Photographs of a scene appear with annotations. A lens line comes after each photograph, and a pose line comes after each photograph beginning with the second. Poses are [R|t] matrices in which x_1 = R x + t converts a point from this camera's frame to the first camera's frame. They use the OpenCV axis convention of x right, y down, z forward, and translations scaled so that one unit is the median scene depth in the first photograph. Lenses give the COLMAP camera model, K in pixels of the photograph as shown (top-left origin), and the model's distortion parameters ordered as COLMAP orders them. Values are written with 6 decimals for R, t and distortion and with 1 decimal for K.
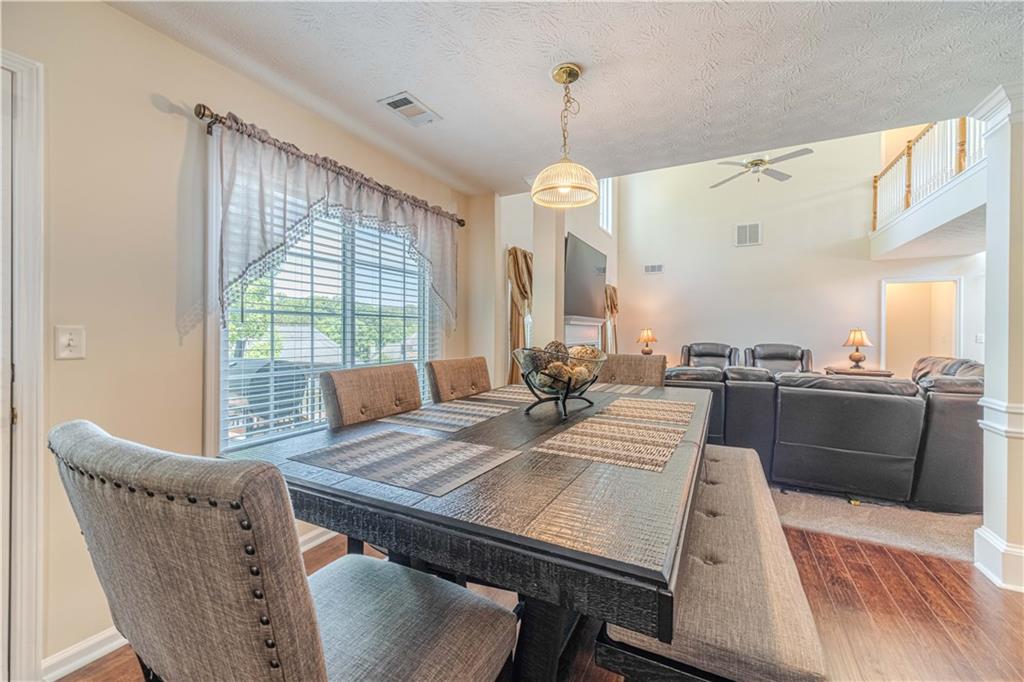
lens RADIAL K [[406.3, 0, 514.0], [0, 406.3, 337.4], [0, 0, 1]] dist [0.000980, -0.000815]
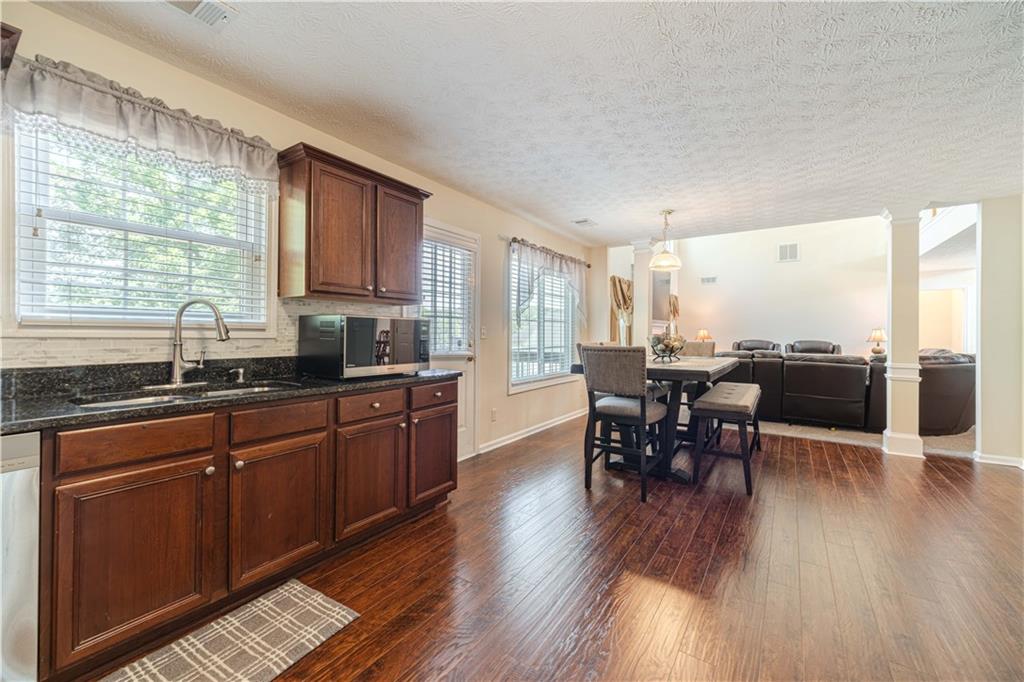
lens RADIAL K [[406.3, 0, 510.4], [0, 406.3, 335.9], [0, 0, 1]] dist [0.000980, -0.000815]
pose [[0.992107, -0.000582, -0.125393, -0.265444], [-0.000233, 0.999979, -0.006488, 0.024850], [0.125394, 0.006466, 0.992086, -0.799447]]
